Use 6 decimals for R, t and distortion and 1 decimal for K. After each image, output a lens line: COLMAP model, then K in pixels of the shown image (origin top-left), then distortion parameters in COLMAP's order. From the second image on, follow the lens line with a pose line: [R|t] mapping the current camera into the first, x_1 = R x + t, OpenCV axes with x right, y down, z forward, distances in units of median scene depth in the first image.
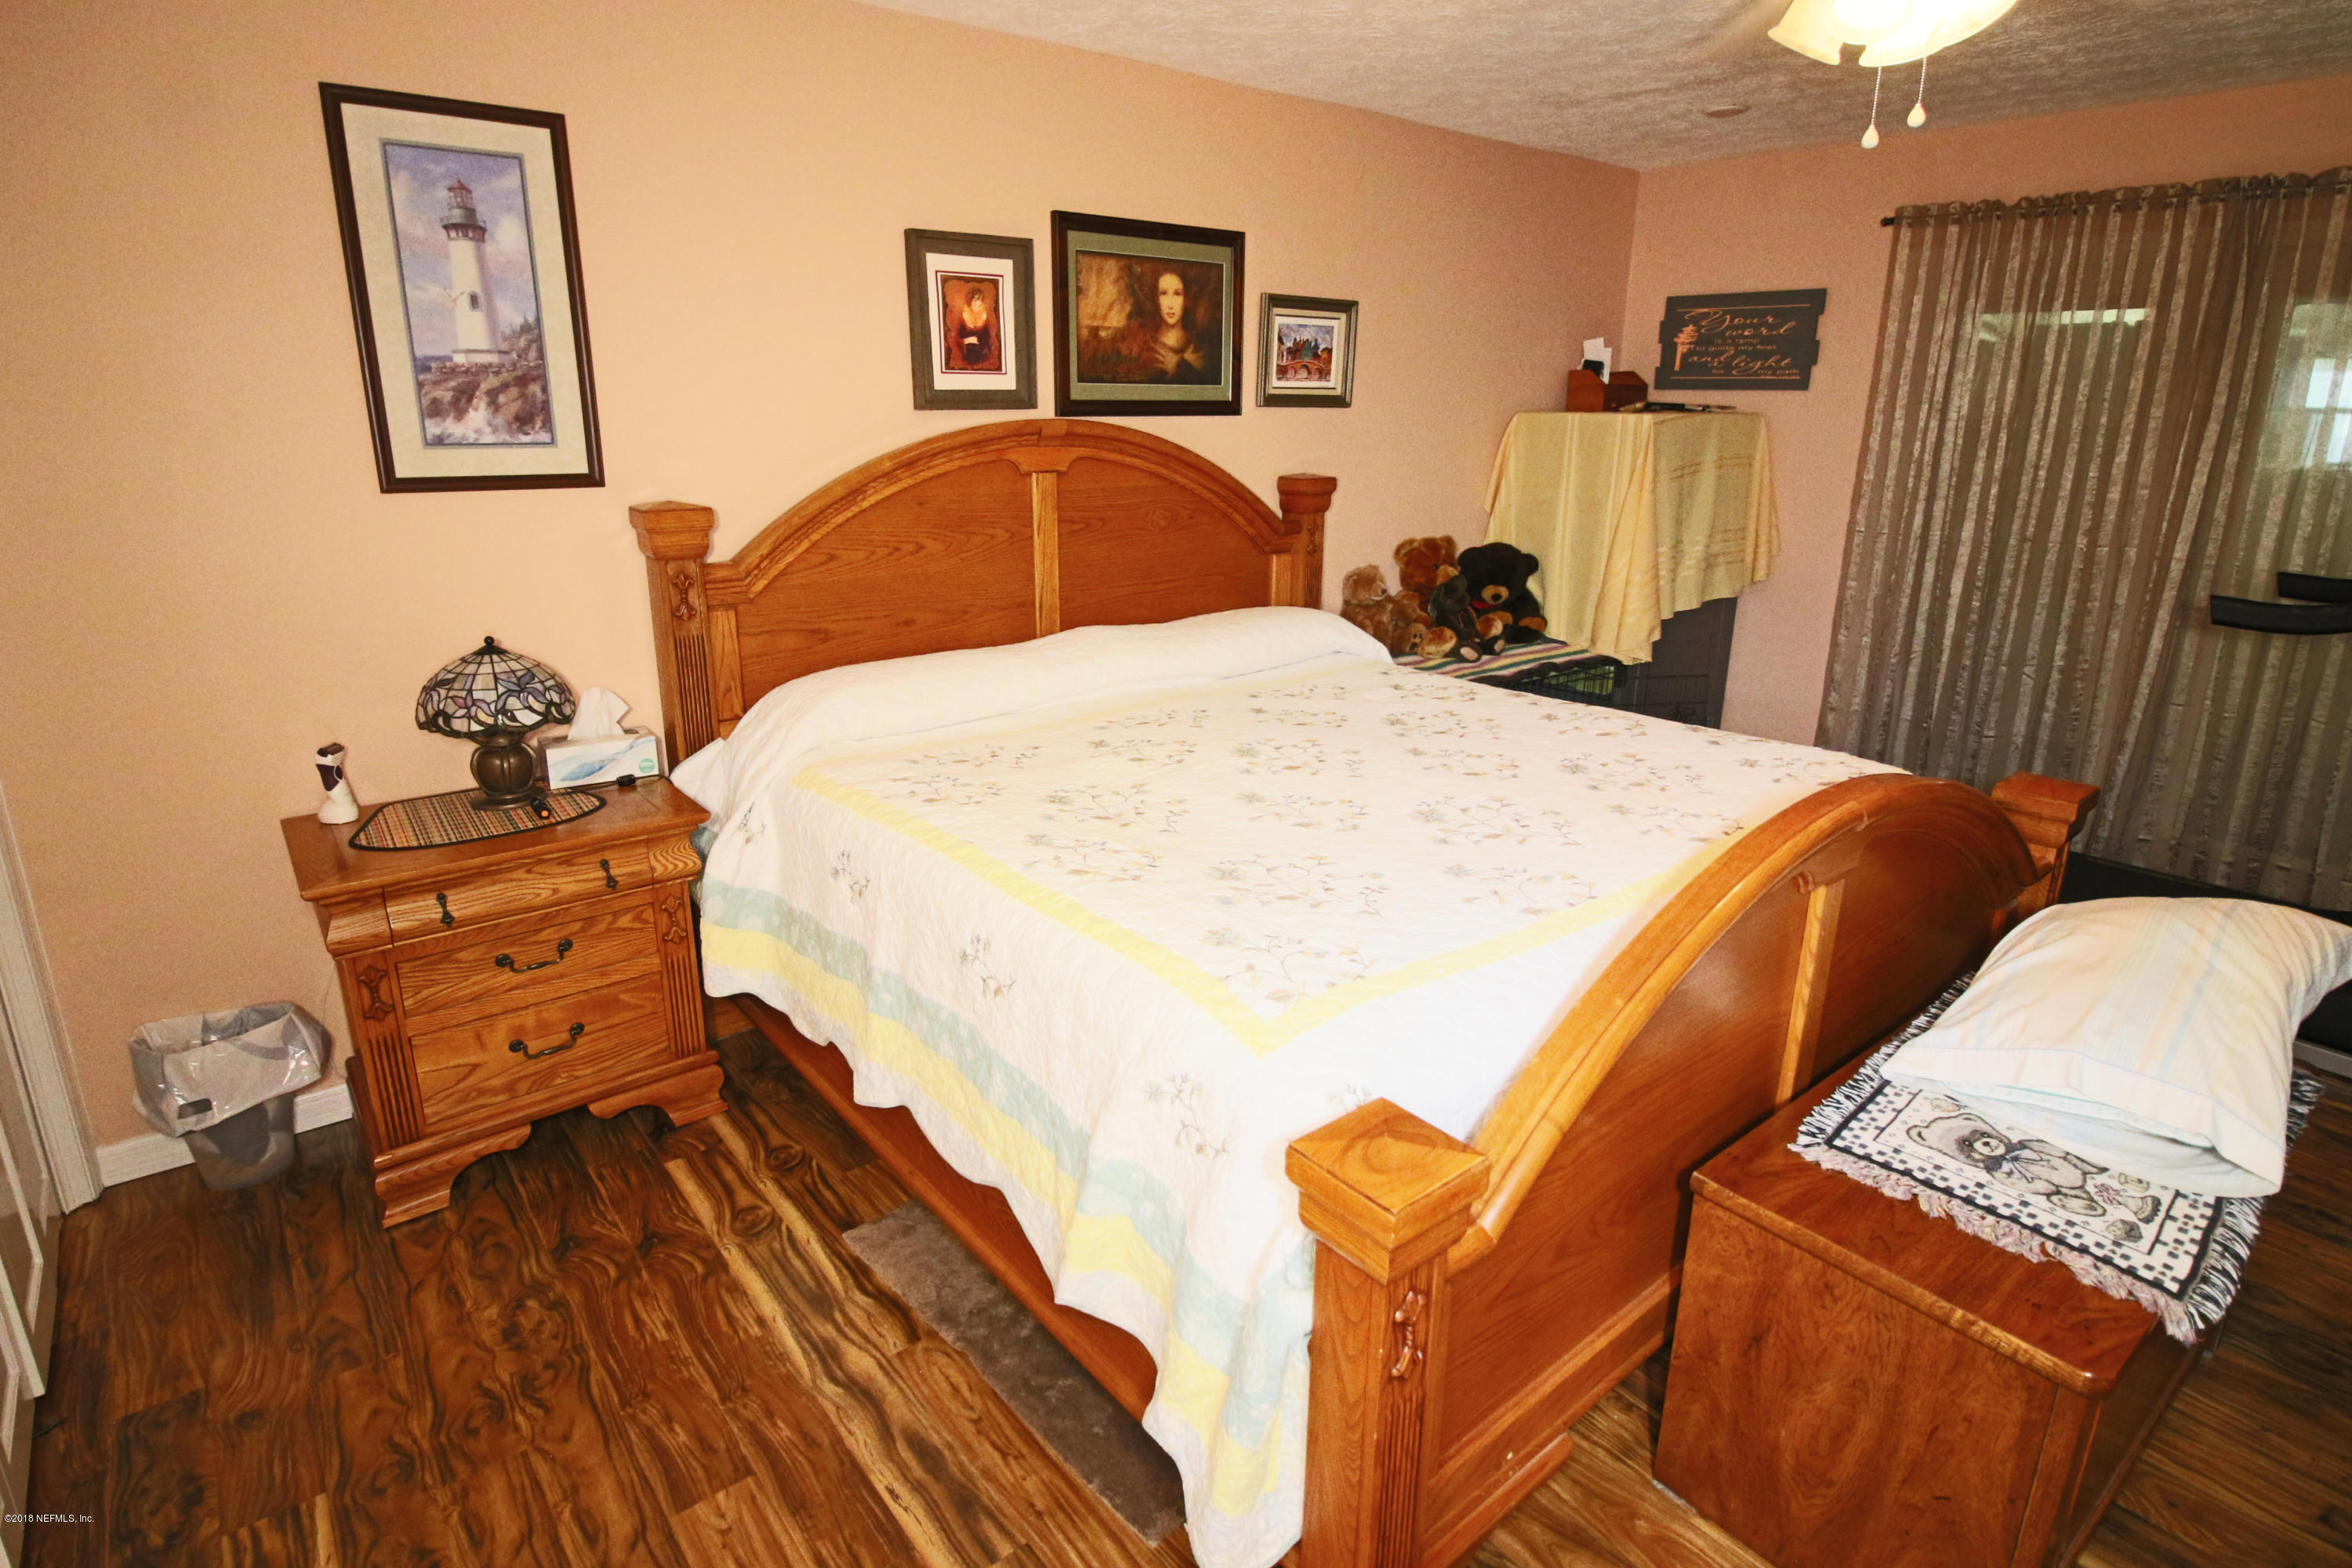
lens RADIAL K [[1213.4, 0, 1172.7], [0, 1213.4, 741.5], [0, 0, 1]] dist [-0.000935, -0.016919]
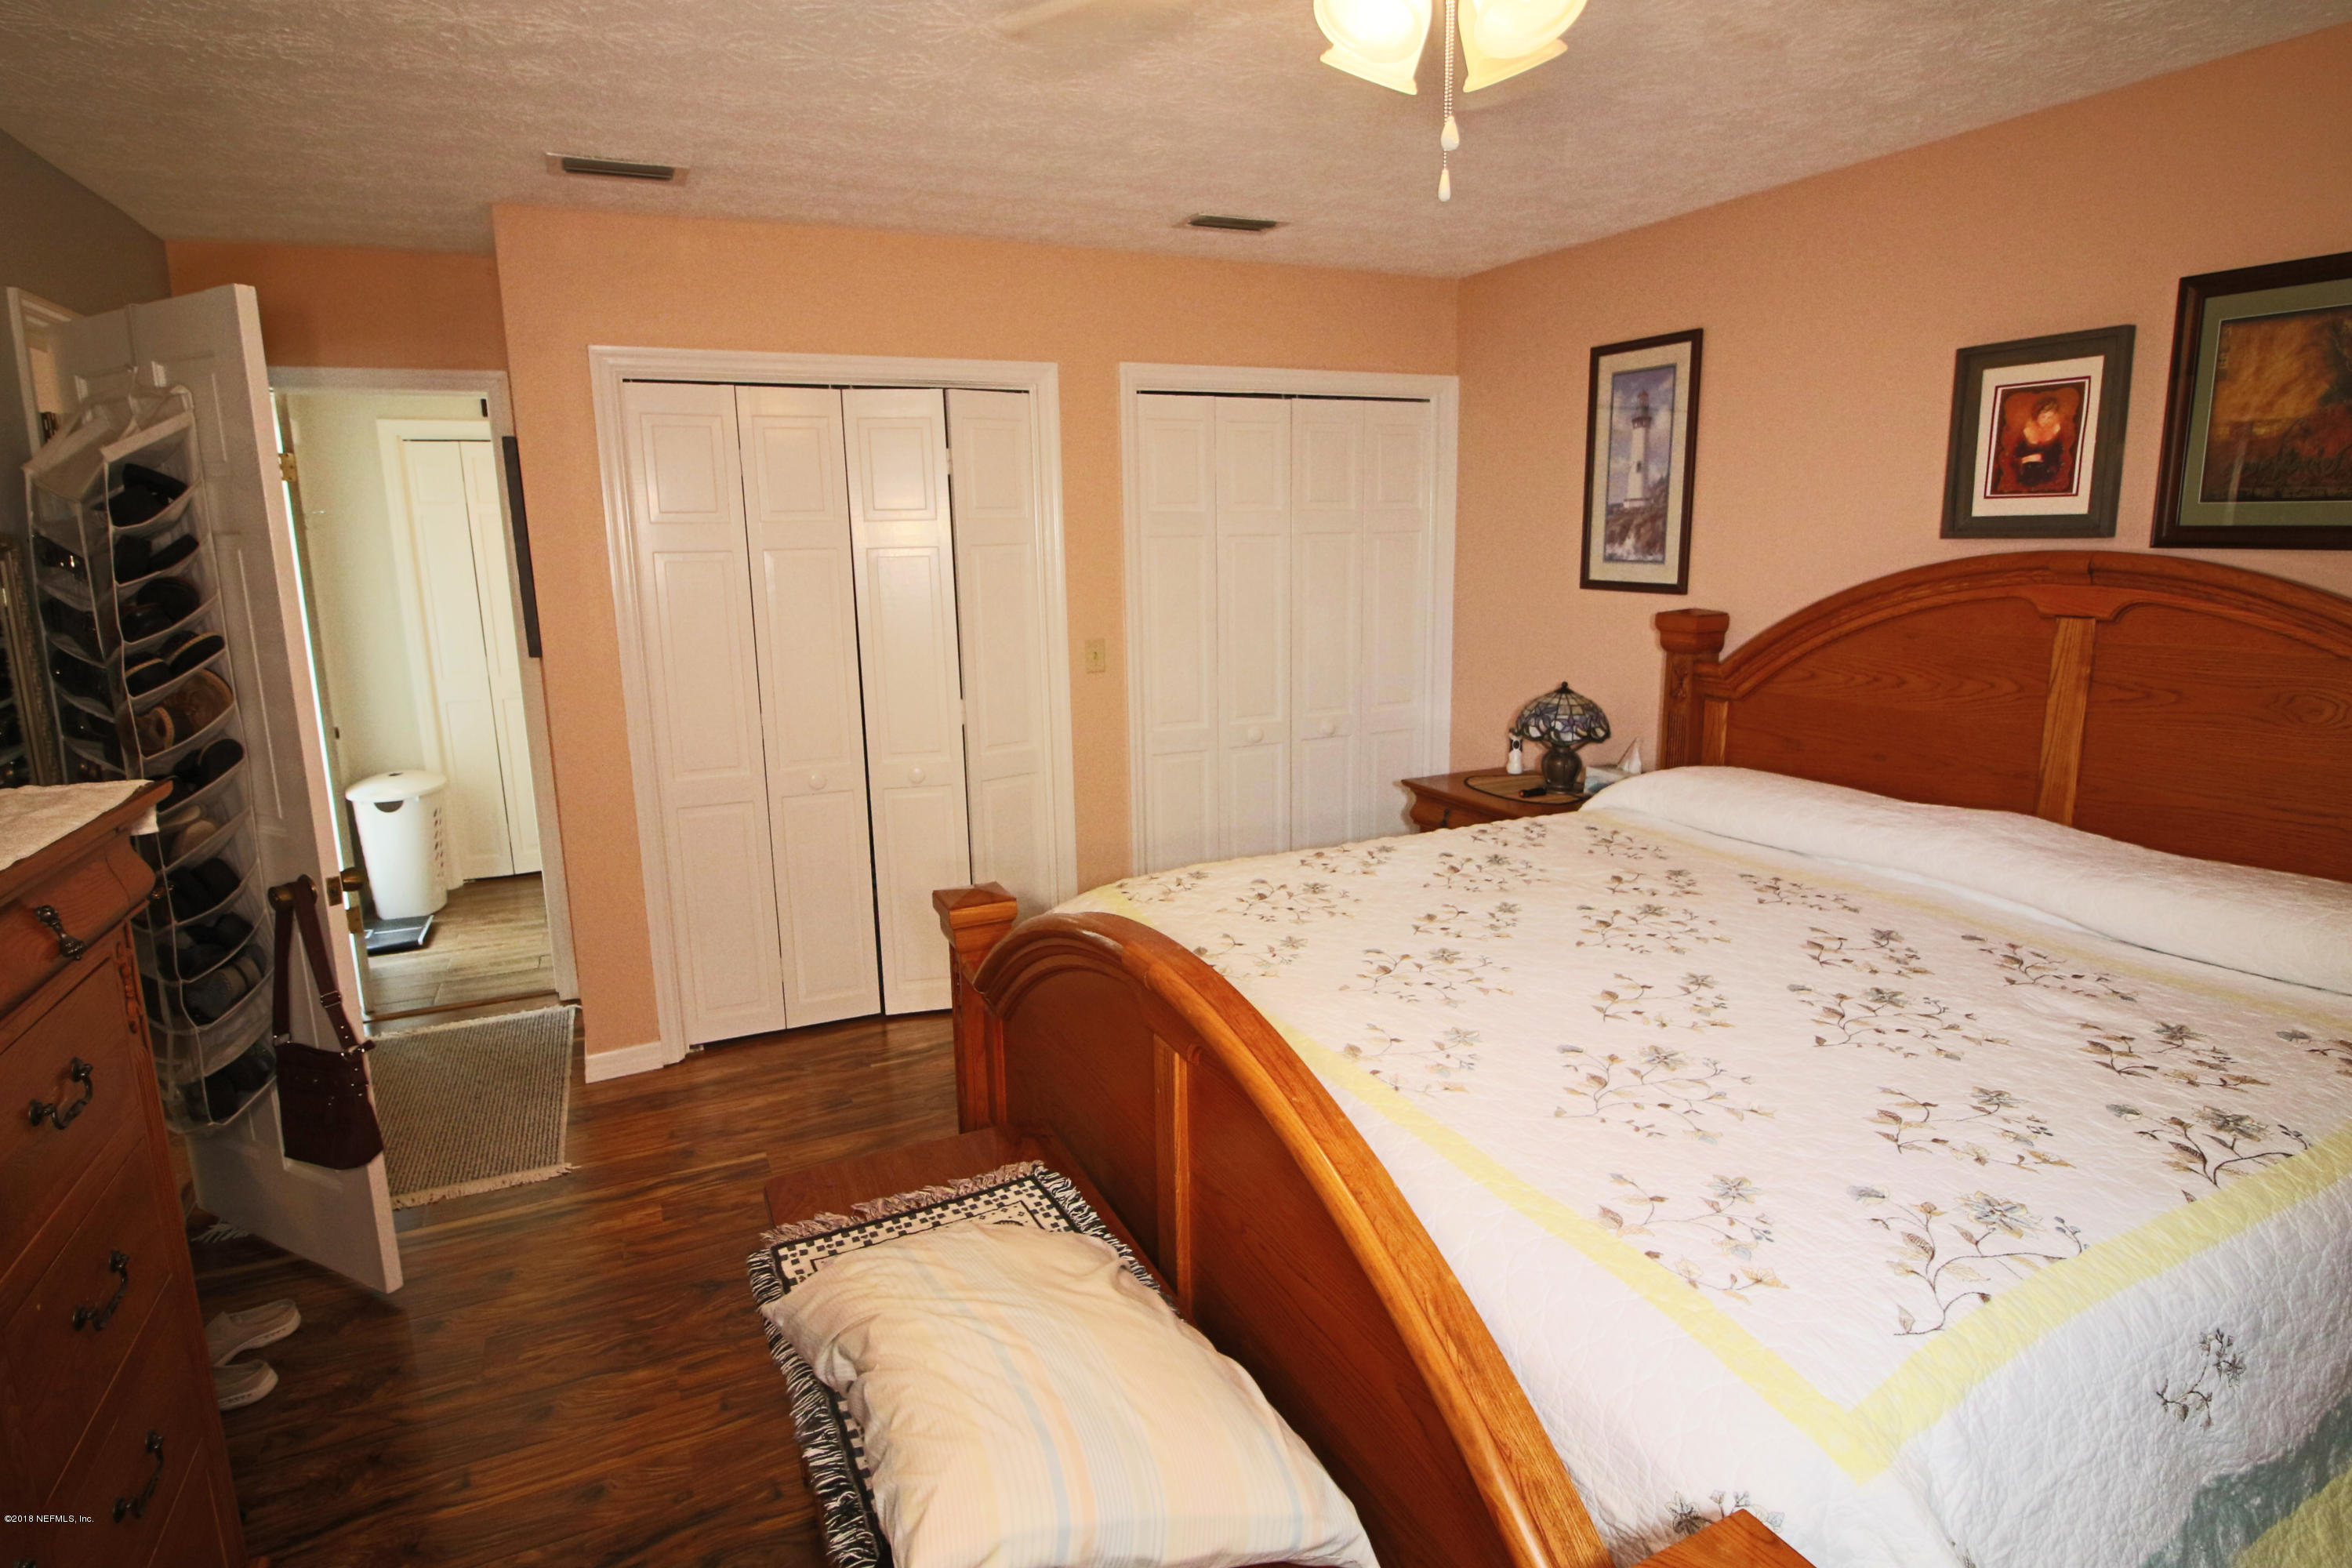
lens RADIAL K [[1213.4, 0, 1172.7], [0, 1213.4, 741.5], [0, 0, 1]] dist [-0.000935, -0.016919]
pose [[-0.233220, 0.166870, -0.958000, 0.831083], [-0.243933, 0.943627, 0.223750, -0.188874], [0.941332, 0.285870, -0.179367, 0.651301]]
